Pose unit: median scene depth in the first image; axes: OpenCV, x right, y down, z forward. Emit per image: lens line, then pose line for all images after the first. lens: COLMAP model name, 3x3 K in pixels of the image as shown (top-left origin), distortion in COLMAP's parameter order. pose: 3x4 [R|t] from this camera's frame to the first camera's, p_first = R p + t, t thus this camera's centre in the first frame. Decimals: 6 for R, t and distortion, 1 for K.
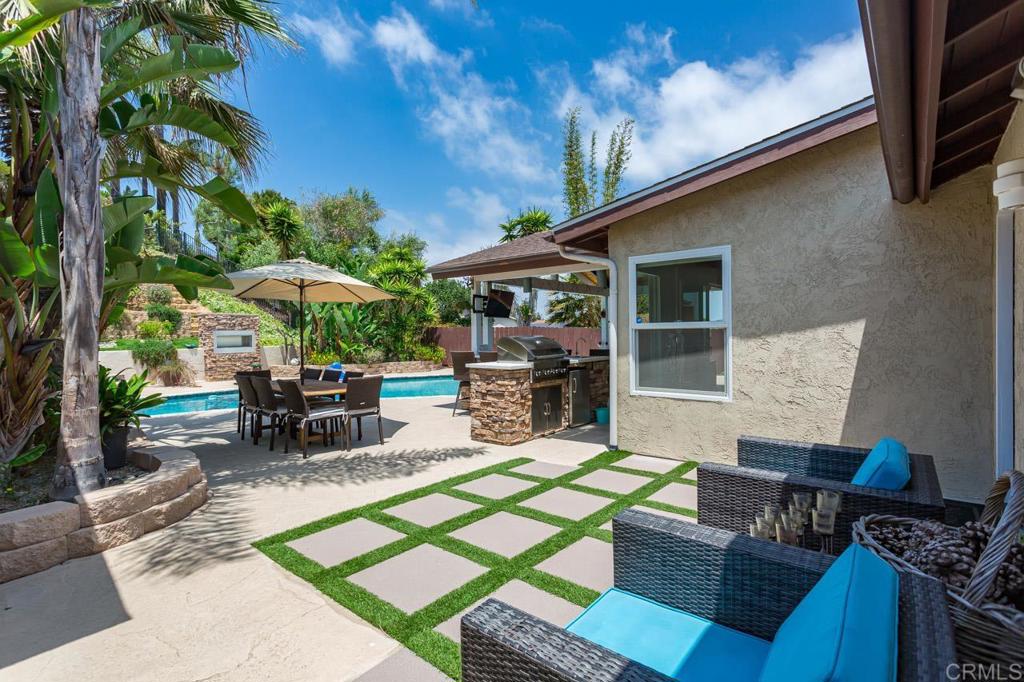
lens RADIAL K [[484.4, 0, 506.6], [0, 484.4, 328.8], [0, 0, 1]] dist [-0.002247, 0.000152]
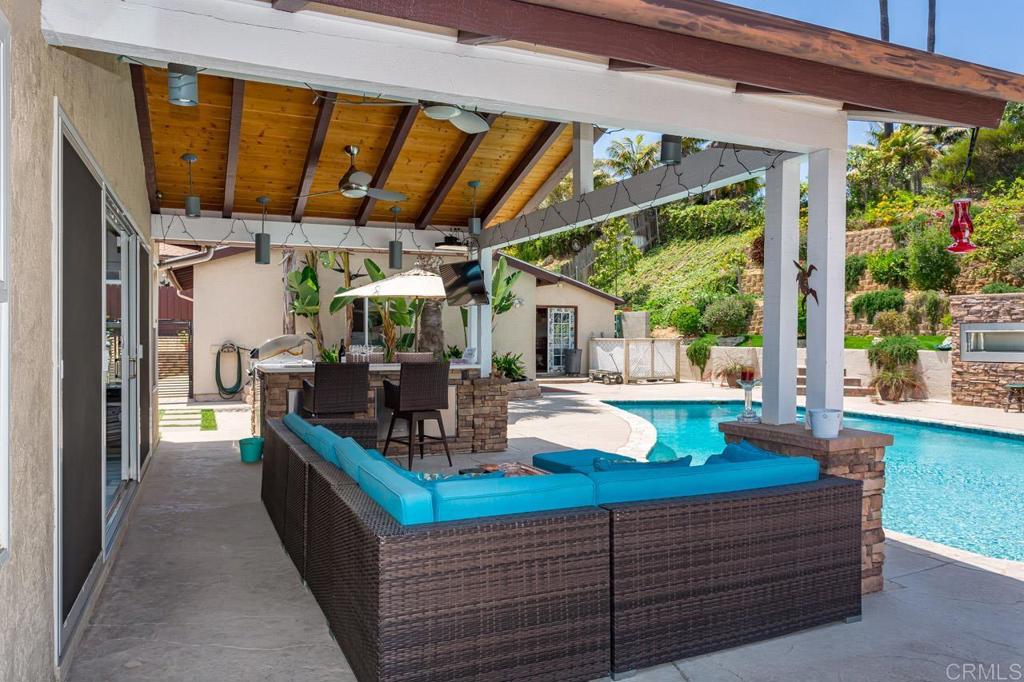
lens RADIAL K [[700.4, 0, 500.3], [0, 700.4, 343.1], [0, 0, 1]] dist [-0.007534, 0.003336]
pose [[-0.453227, 0.019143, -0.891189, 0.449879], [0.009701, 0.999816, 0.016543, 0.007997], [0.891342, -0.001148, -0.453330, 0.840702]]
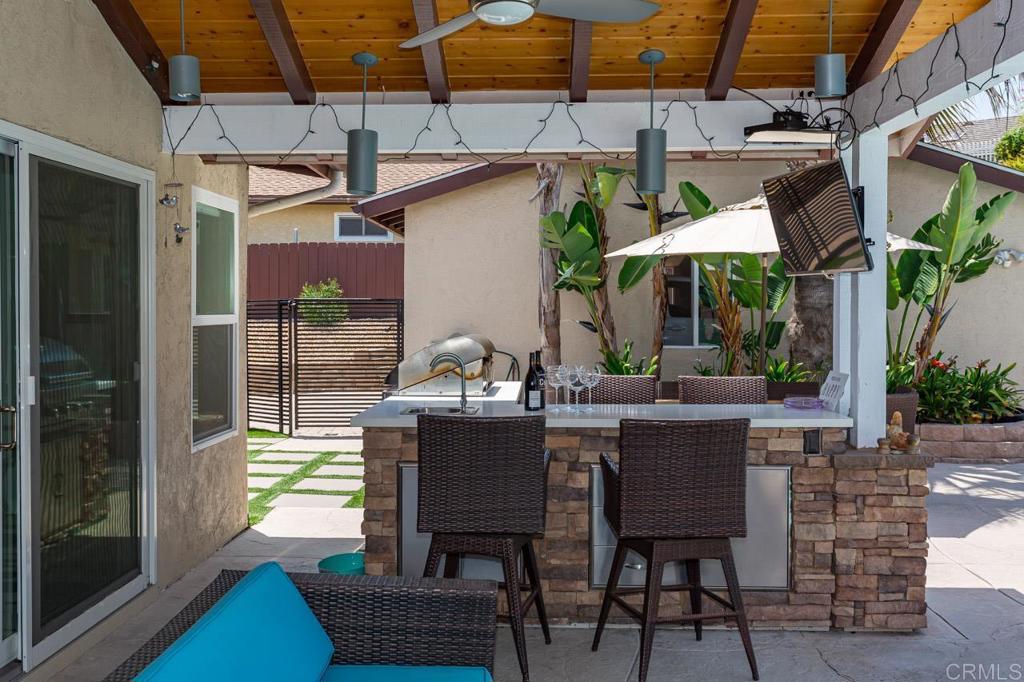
lens RADIAL K [[1068.6, 0, 515.1], [0, 1068.6, 322.6], [0, 0, 1]] dist [0.006616, 0.011721]
pose [[-0.786016, 0.017801, -0.617949, 0.274906], [0.012441, 0.999838, 0.012978, -0.001844], [0.618080, 0.002513, -0.786111, 0.783533]]
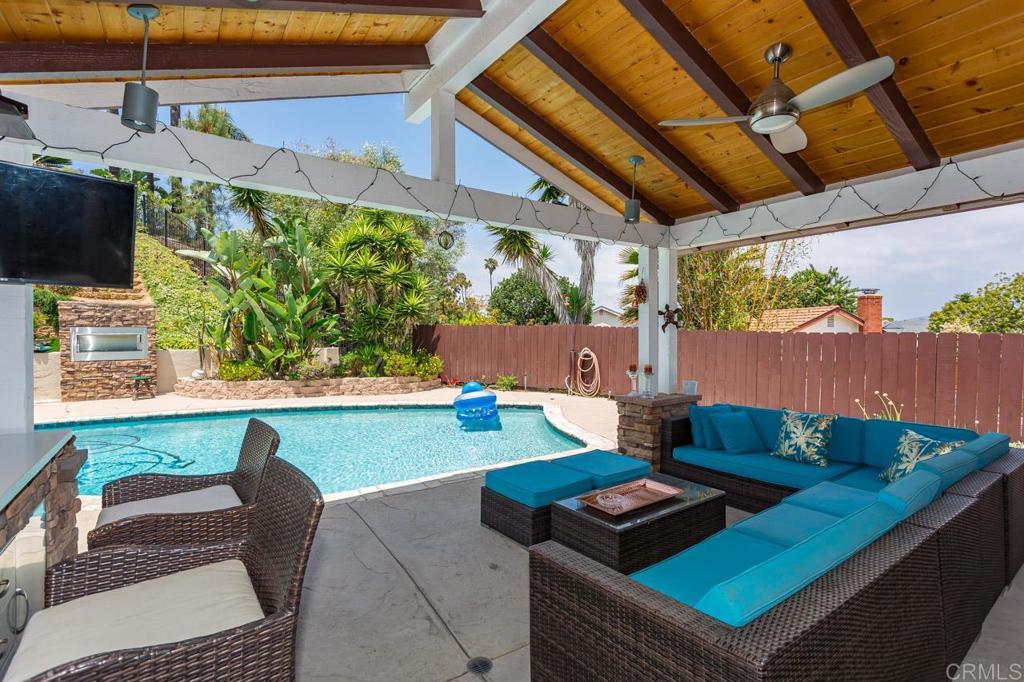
lens RADIAL K [[484.4, 0, 507.6], [0, 484.4, 338.4], [0, 0, 1]] dist [0.000554, 0.000361]
pose [[0.962378, 0.013824, -0.271363, 0.166686], [-0.008152, 0.999724, 0.022018, -0.000325], [0.271592, -0.018977, 0.962225, 0.487154]]
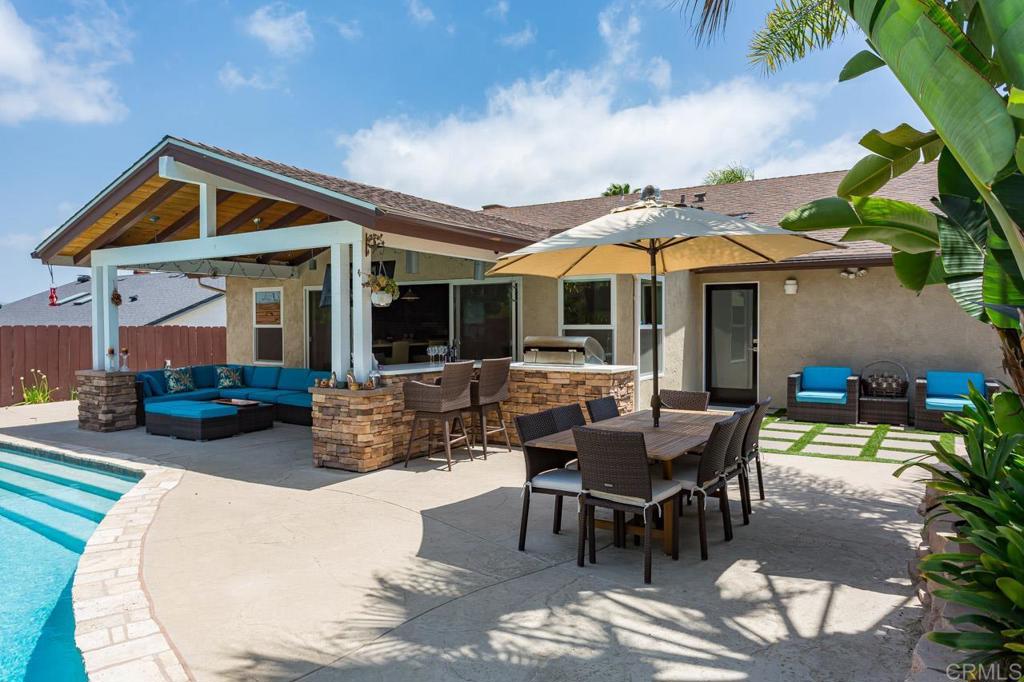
lens RADIAL K [[676.7, 0, 512.0], [0, 676.7, 341.0], [0, 0, 1]] dist [-0.024787, 0.003555]
pose [[-0.133238, -0.016262, 0.990951, -0.486056], [-0.005556, 0.999862, 0.015661, 0.004577], [-0.991068, -0.003419, -0.133310, 0.535477]]
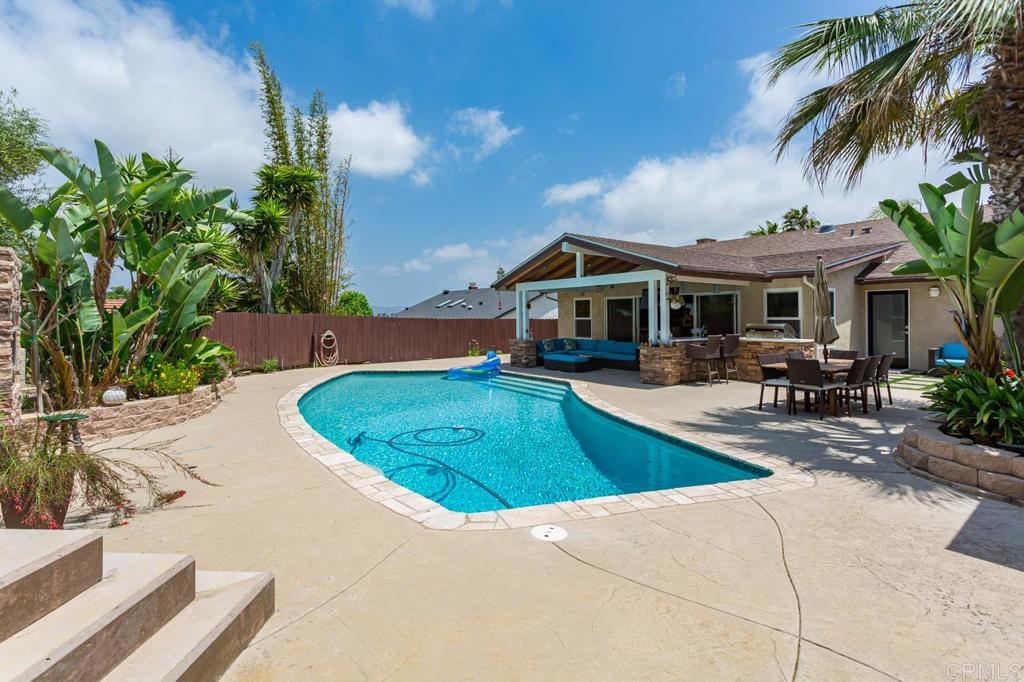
lens RADIAL K [[487.3, 0, 489.9], [0, 487.3, 319.0], [0, 0, 1]] dist [0.000269, 0.000579]
pose [[0.270150, 0.005039, 0.962805, -0.765732], [-0.004338, 0.999983, -0.004017, 0.007054], [-0.962808, -0.003092, 0.270167, 0.626651]]
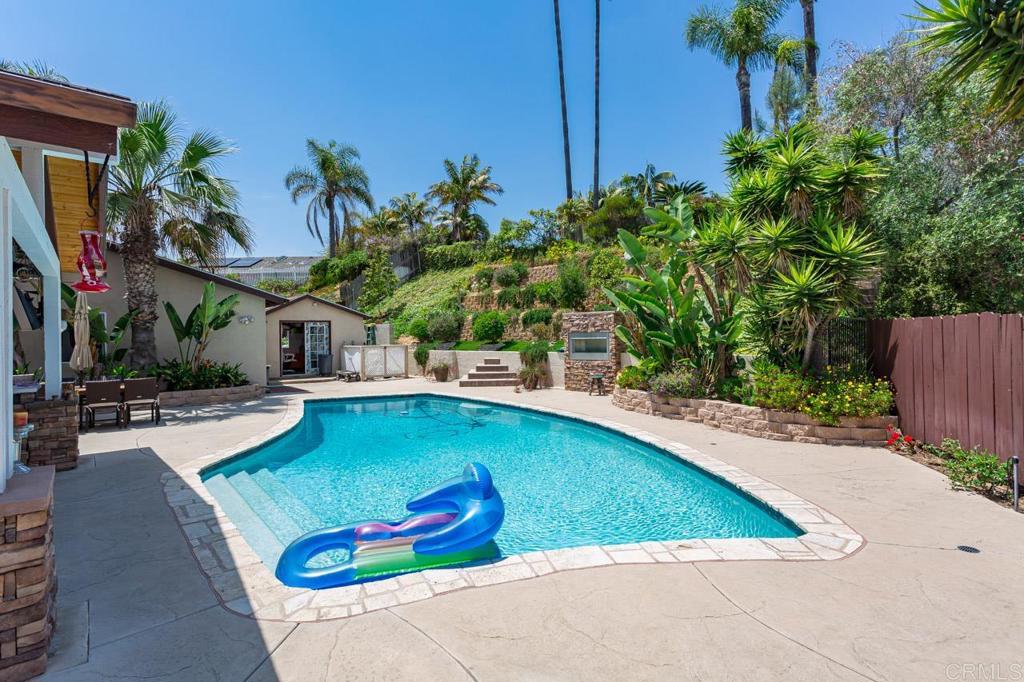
lens RADIAL K [[499.4, 0, 506.5], [0, 499.4, 335.1], [0, 0, 1]] dist [0.000256, 0.000436]
pose [[-0.187229, 0.011408, -0.982250, 0.301510], [0.025452, 0.999653, 0.006759, -0.001504], [0.981986, -0.023735, -0.187455, 1.014019]]
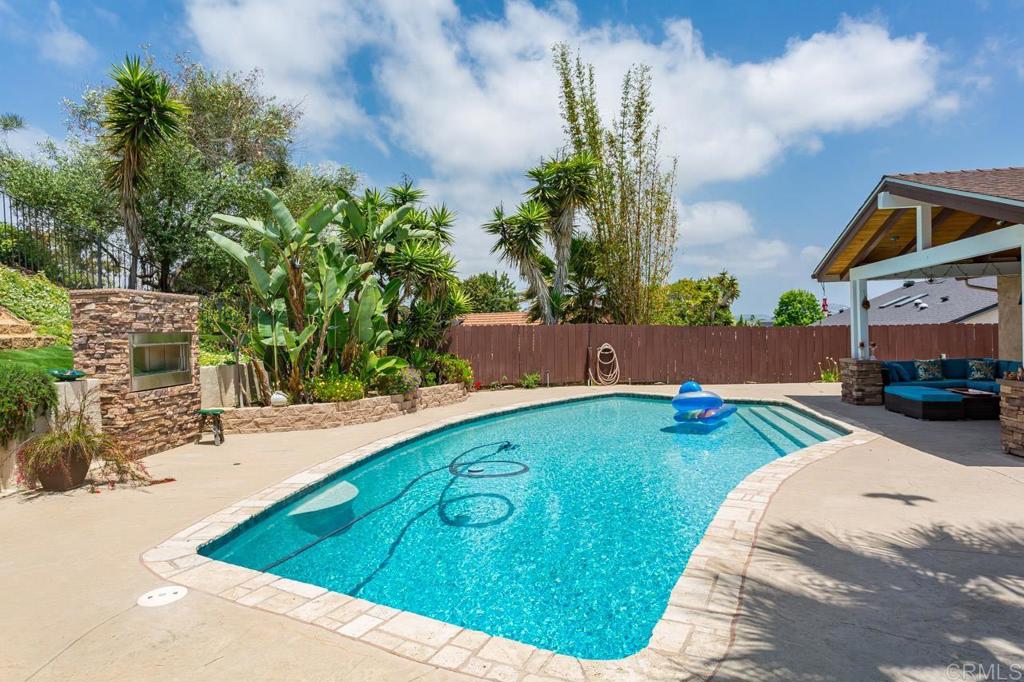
lens RADIAL K [[587.3, 0, 509.9], [0, 587.3, 333.8], [0, 0, 1]] dist [-0.003143, 0.001402]
pose [[0.875860, -0.011944, 0.482417, -0.538215], [0.010481, 0.999929, 0.005727, 0.004475], [-0.482451, 0.000041, 0.875923, 0.405803]]
